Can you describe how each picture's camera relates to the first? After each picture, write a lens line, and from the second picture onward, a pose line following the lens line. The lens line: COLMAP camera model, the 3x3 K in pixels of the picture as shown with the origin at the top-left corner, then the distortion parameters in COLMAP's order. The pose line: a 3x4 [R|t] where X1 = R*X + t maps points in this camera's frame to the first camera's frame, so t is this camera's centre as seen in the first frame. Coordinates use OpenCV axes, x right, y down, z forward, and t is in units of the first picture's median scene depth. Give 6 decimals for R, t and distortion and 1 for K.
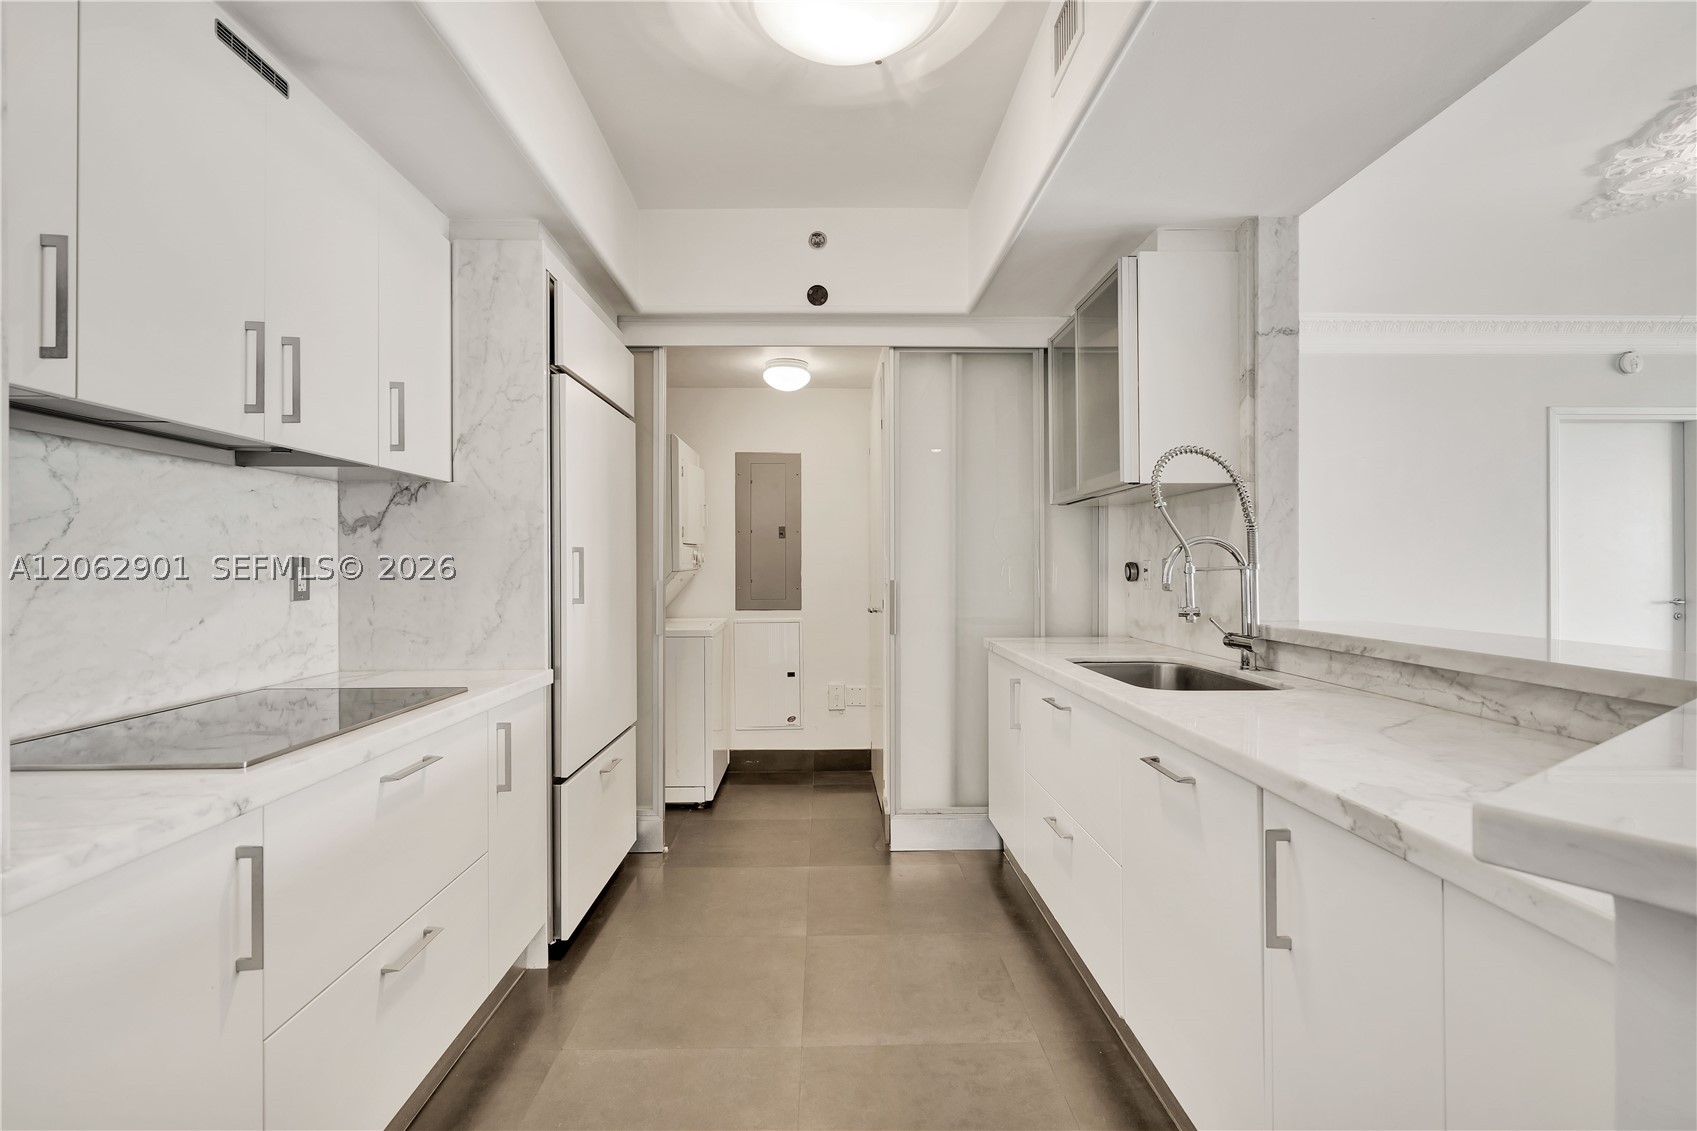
lens RADIAL K [[800.2, 0, 843.4], [0, 800.2, 564.6], [0, 0, 1]] dist [-0.000247, 0.001196]
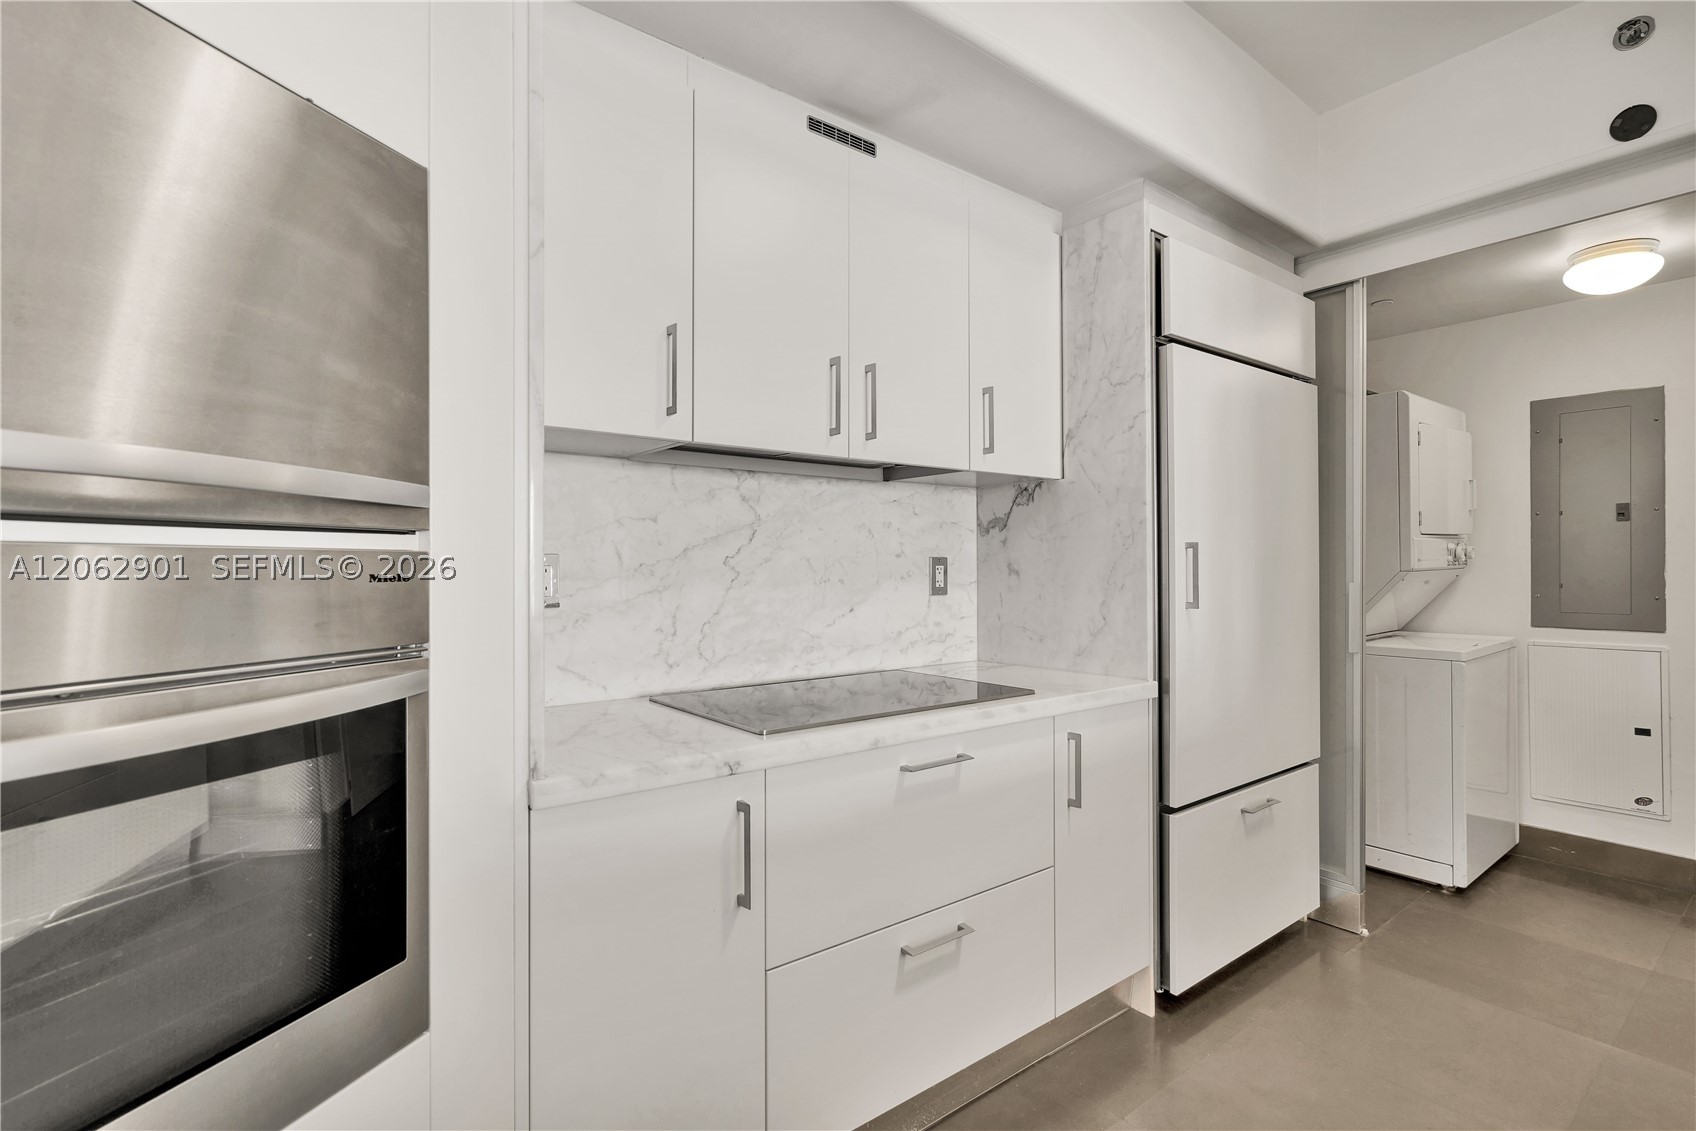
lens RADIAL K [[799.8, 0, 842.9], [0, 799.8, 564.6], [0, 0, 1]] dist [-0.000247, 0.001196]
pose [[0.593830, -0.000864, -0.804590, 0.141798], [0.003115, 0.999994, 0.001225, -0.000157], [0.804584, -0.003234, 0.593830, 0.200475]]
